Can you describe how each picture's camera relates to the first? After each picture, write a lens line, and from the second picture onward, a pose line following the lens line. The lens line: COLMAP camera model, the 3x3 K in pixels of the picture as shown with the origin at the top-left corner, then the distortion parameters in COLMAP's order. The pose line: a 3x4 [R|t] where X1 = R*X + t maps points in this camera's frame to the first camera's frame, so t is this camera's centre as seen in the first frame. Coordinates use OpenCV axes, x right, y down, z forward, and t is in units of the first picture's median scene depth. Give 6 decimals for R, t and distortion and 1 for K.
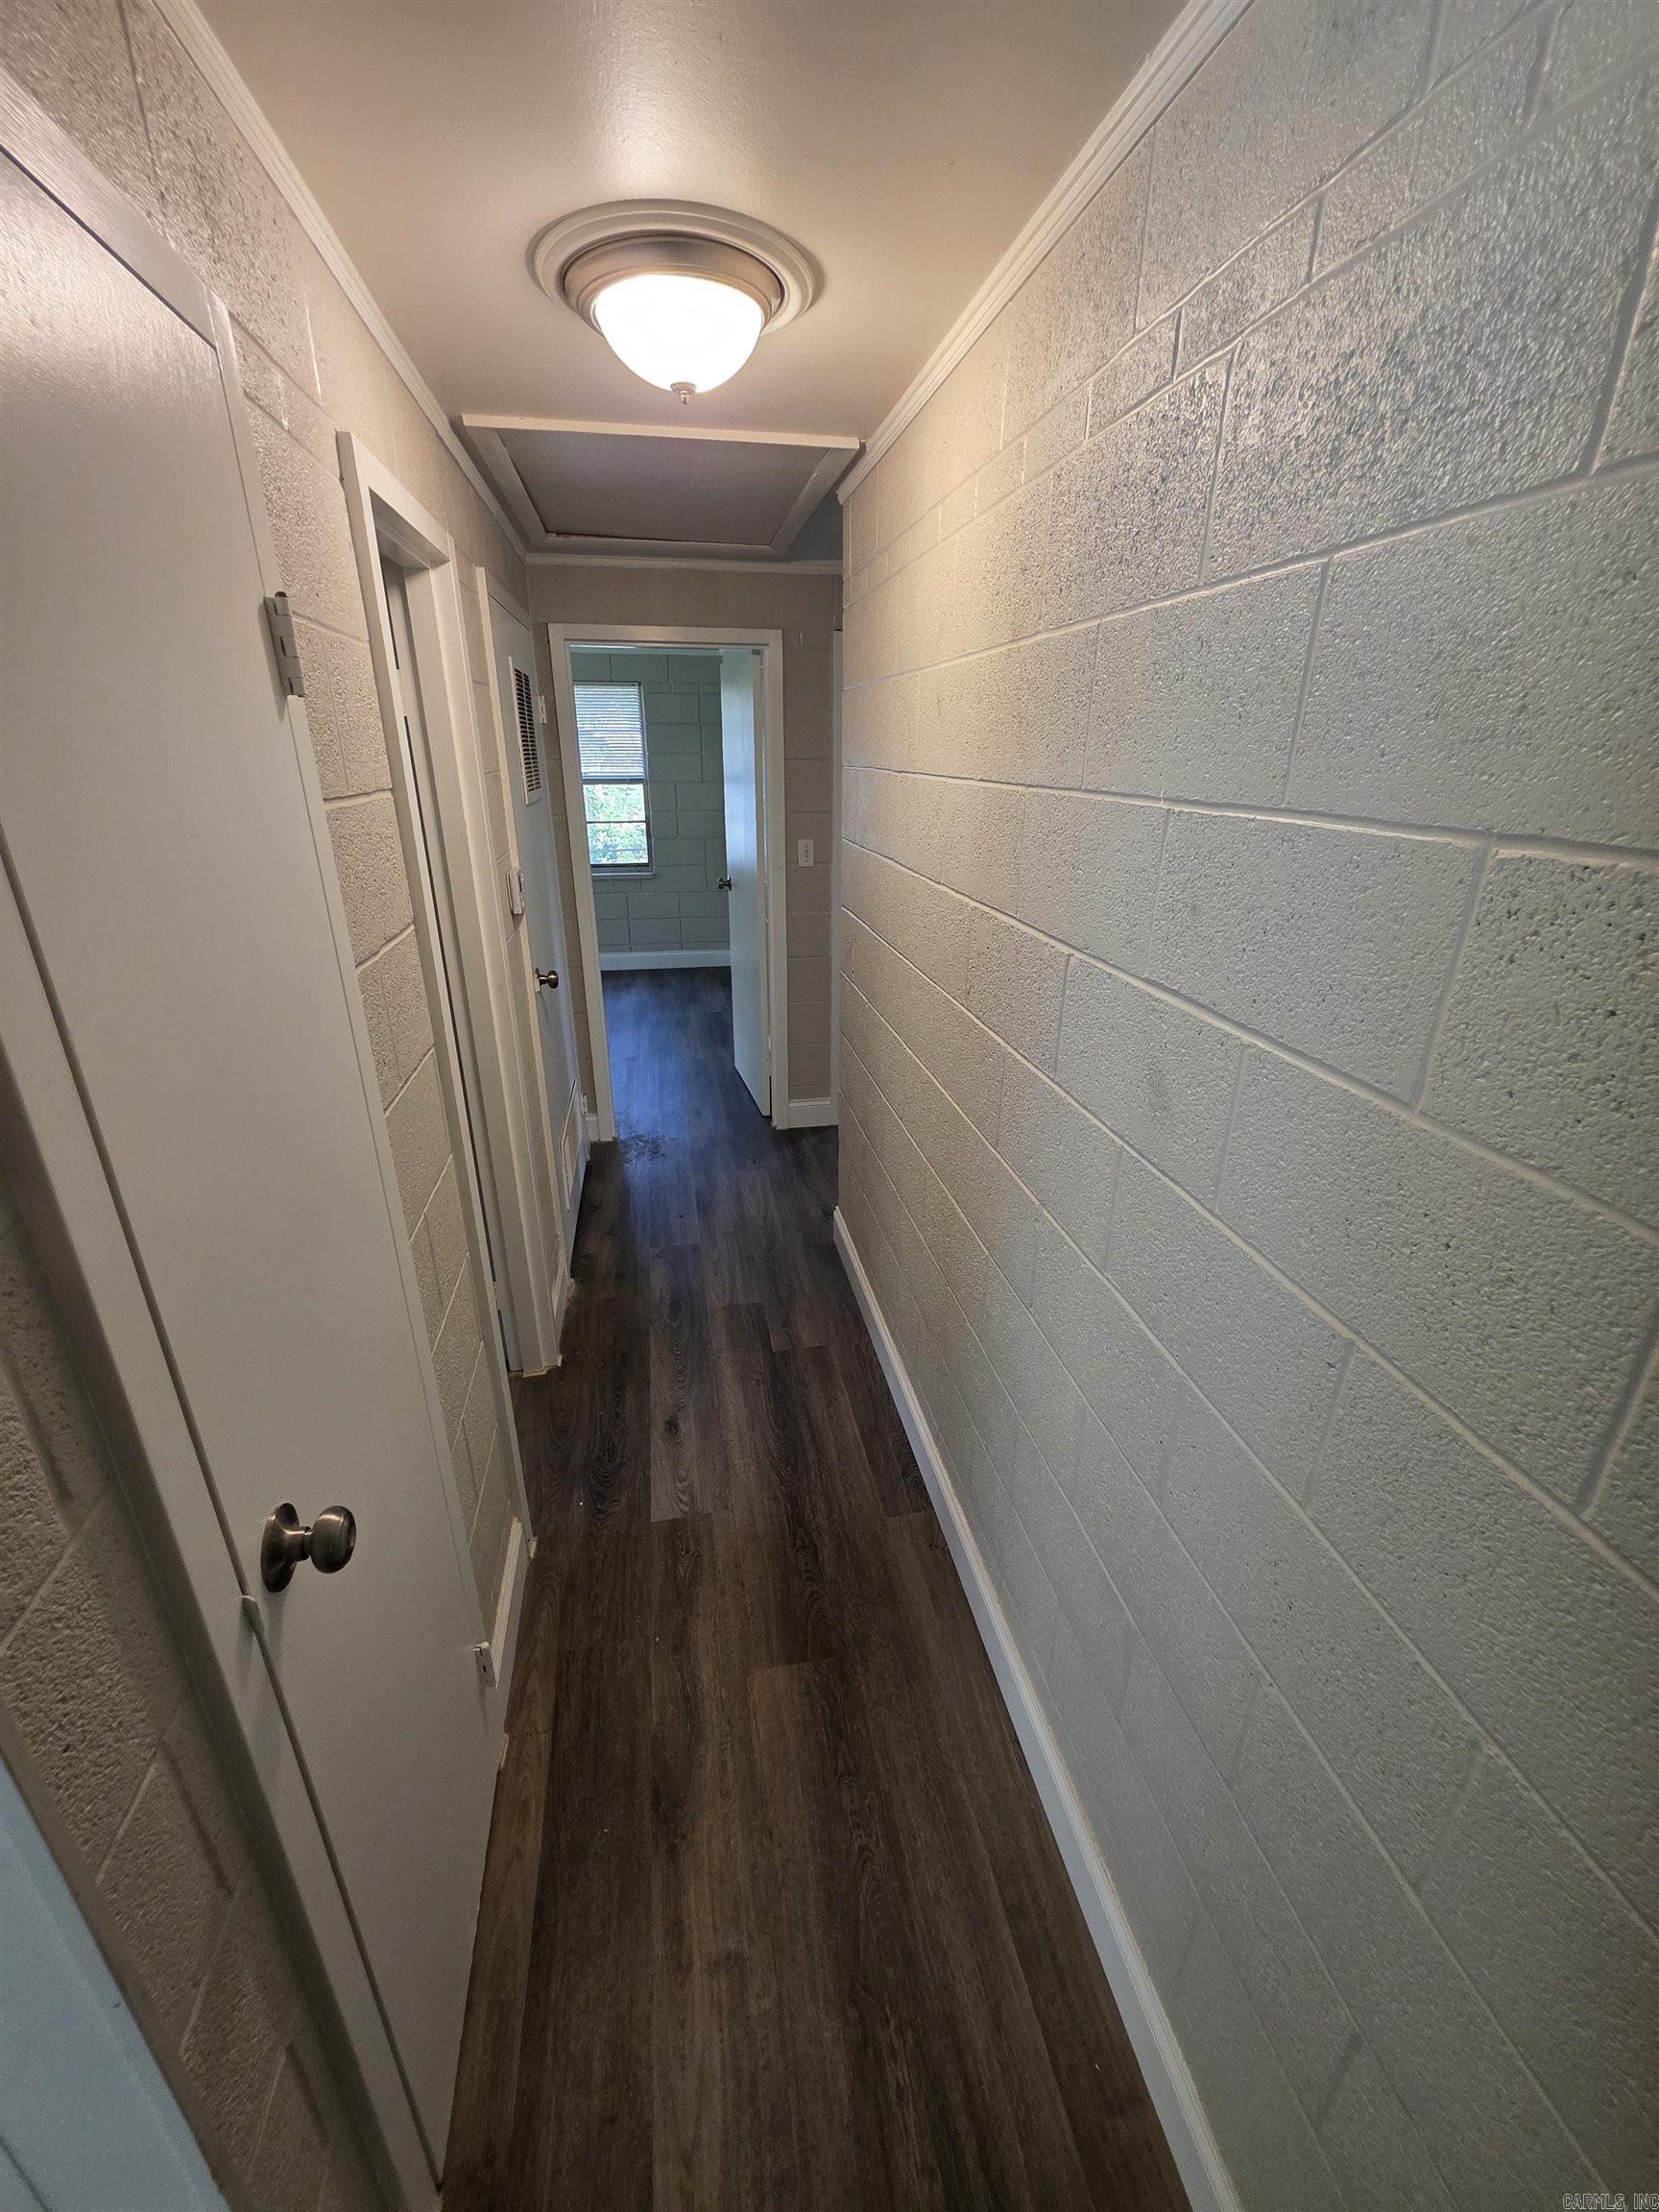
lens RADIAL K [[892.4, 0, 834.2], [0, 892.4, 1100.7], [0, 0, 1]] dist [0.003166, -0.000683]
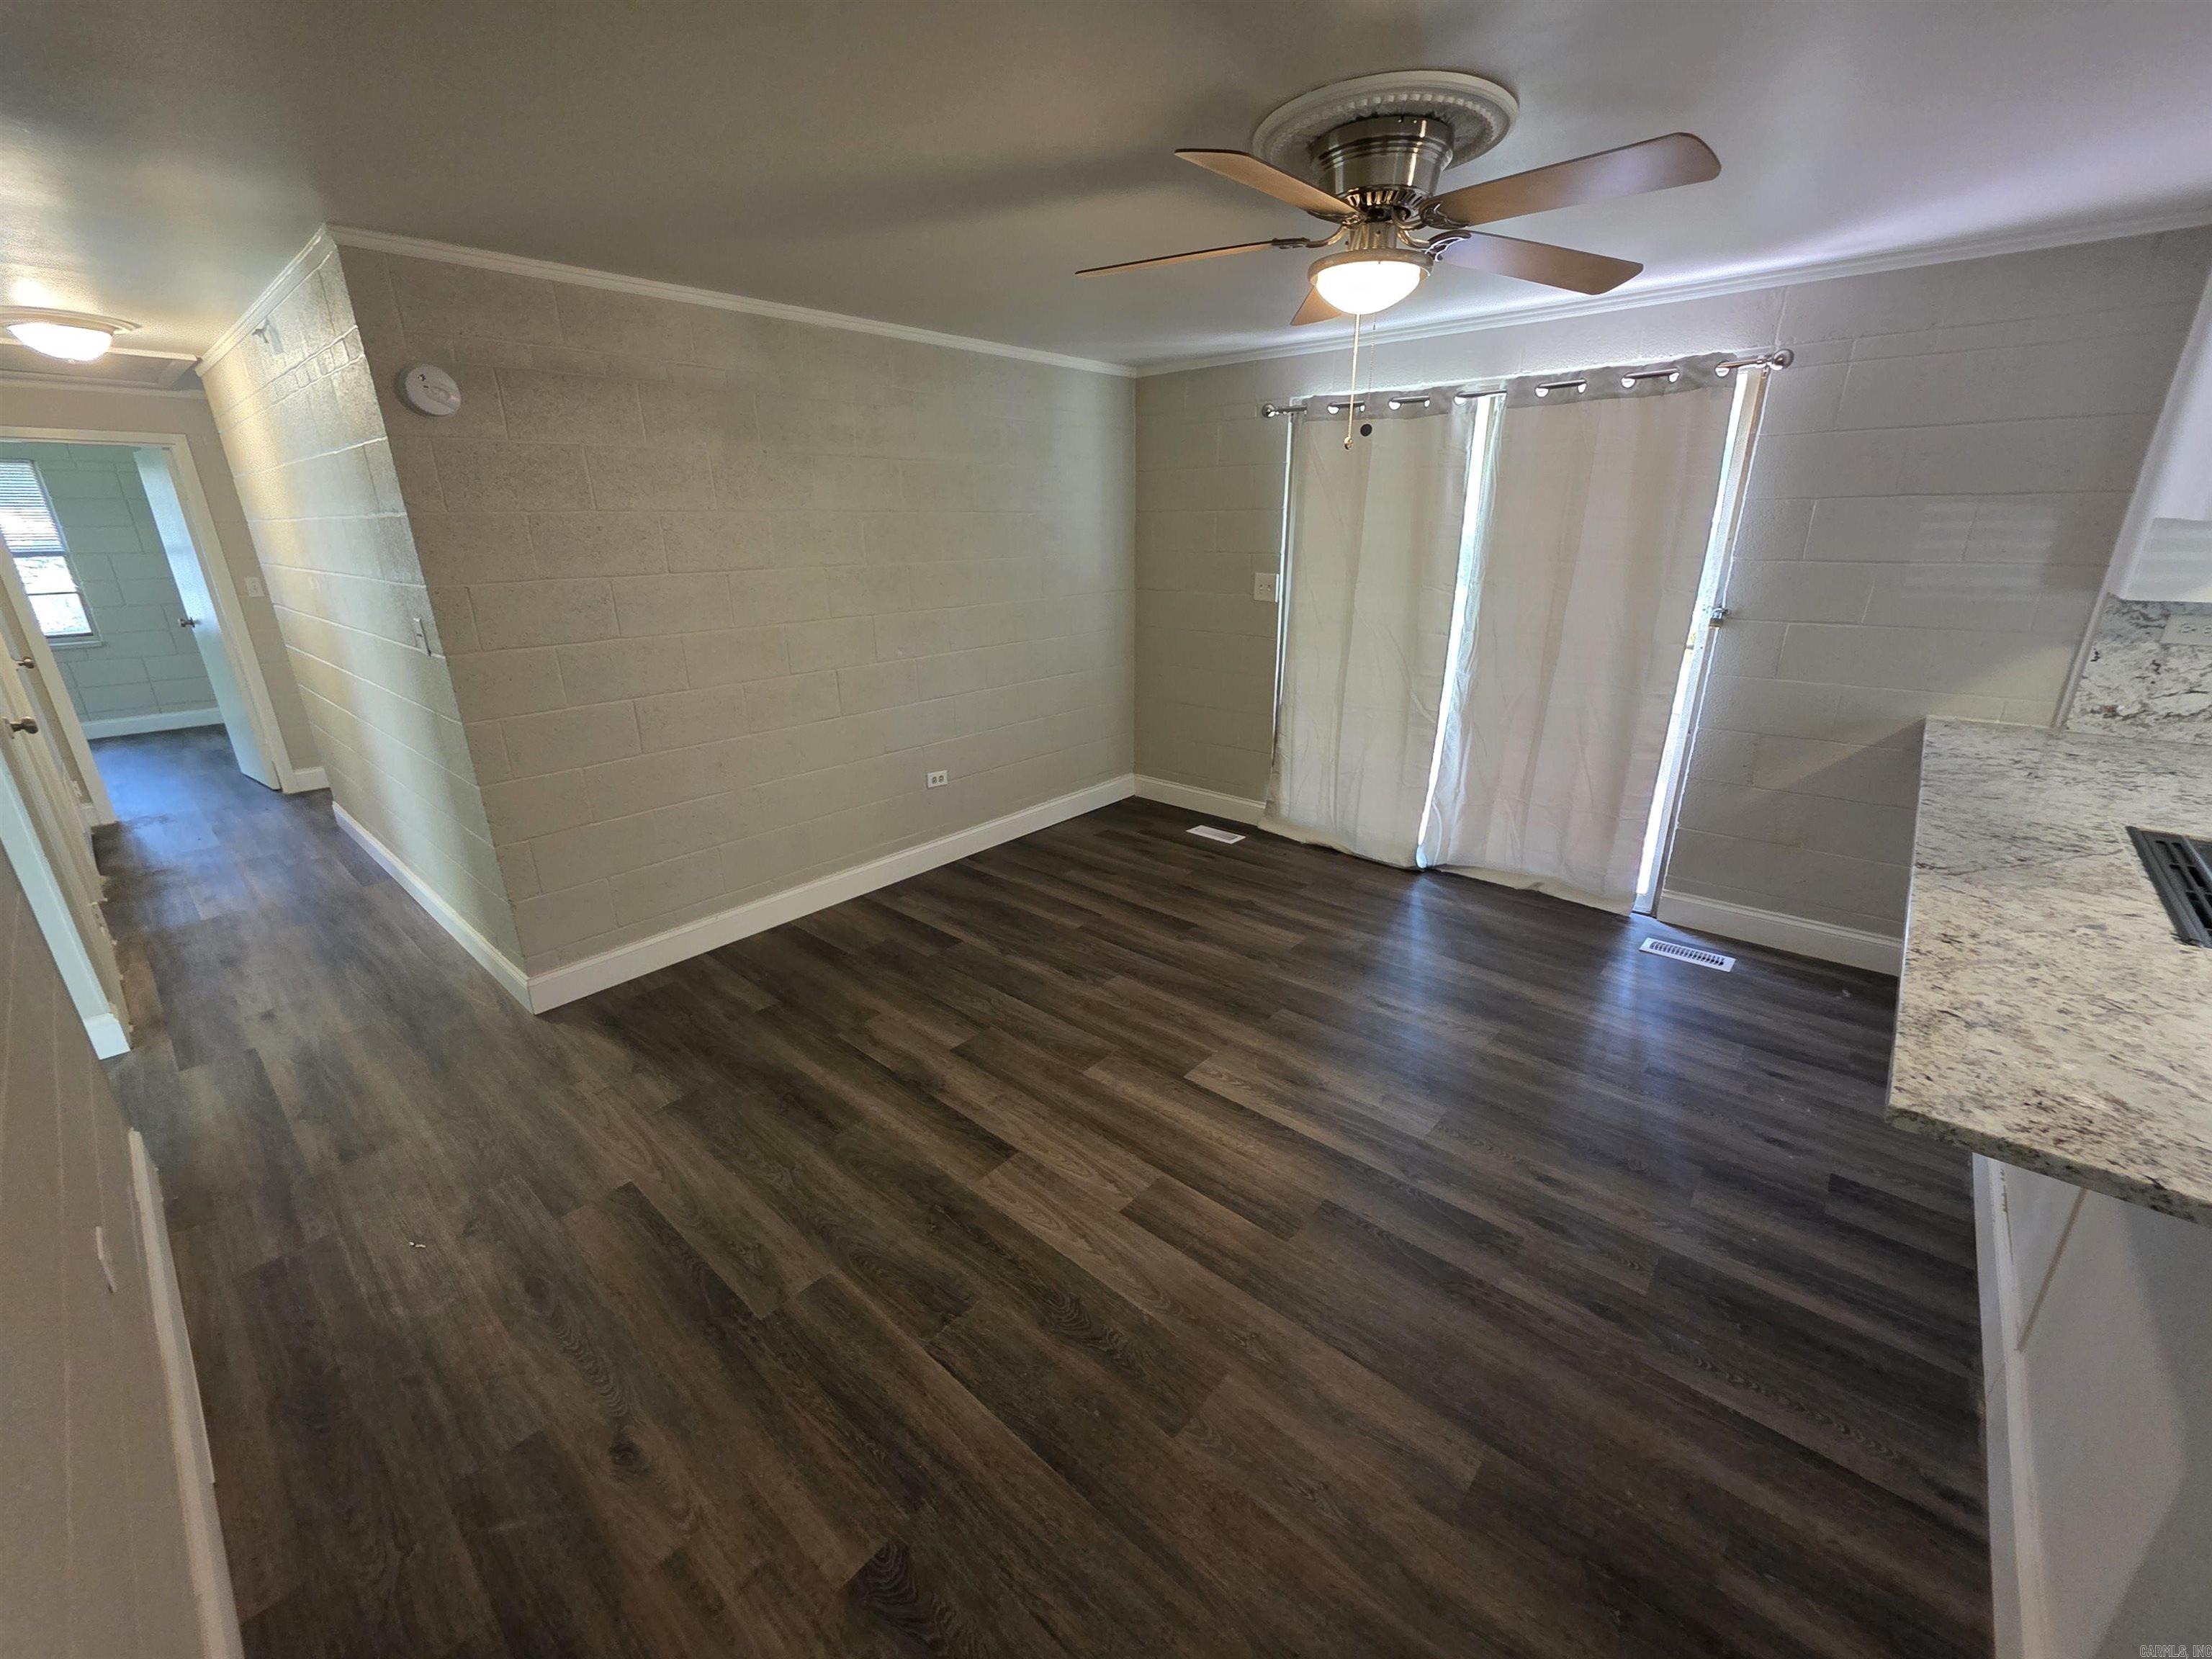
lens RADIAL K [[892.4, 0, 1105.0], [0, 892.4, 827.9], [0, 0, 1]] dist [0.003166, -0.000683]
pose [[0.791301, -0.213940, 0.572777, 0.127957], [0.240129, 0.970257, 0.030662, 0.338423], [-0.562300, 0.113277, 0.819138, -0.795098]]
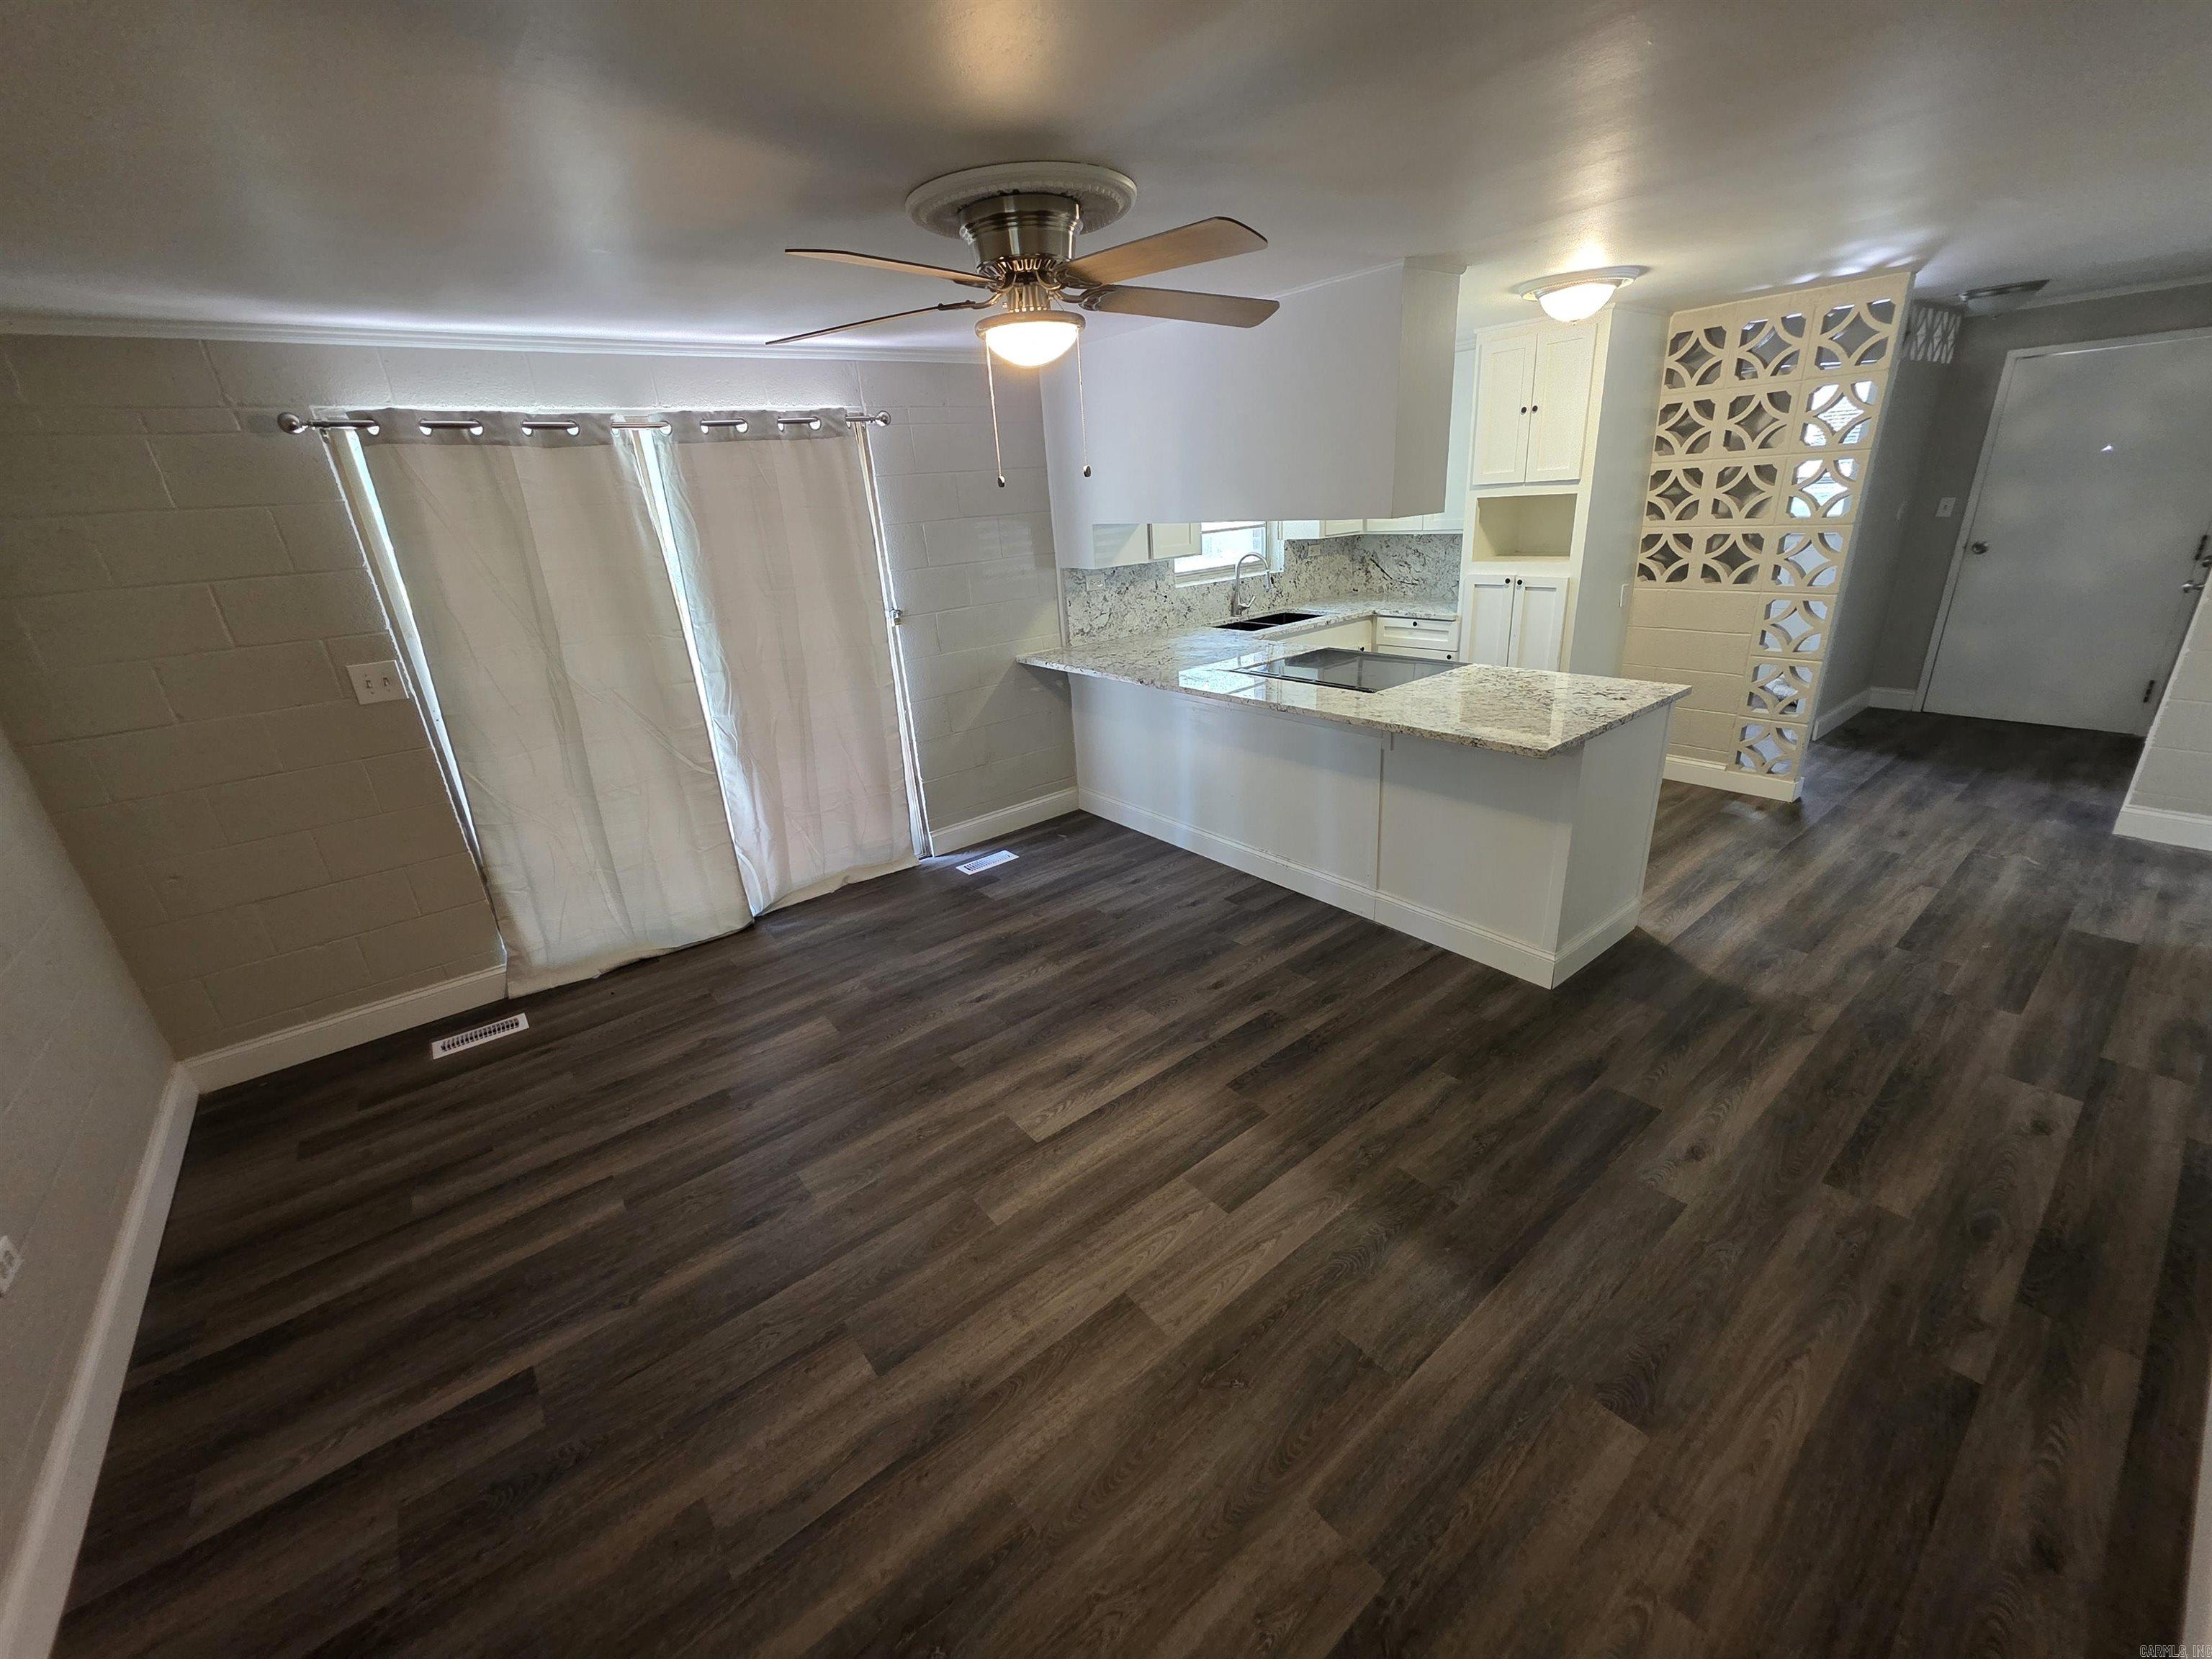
lens RADIAL K [[892.4, 0, 1106.9], [0, 892.4, 821.0], [0, 0, 1]] dist [0.003166, -0.000683]
pose [[-0.465138, -0.288318, 0.836970, 0.035984], [0.380648, 0.788463, 0.483150, 0.097784], [-0.799220, 0.543323, -0.256996, -0.277967]]
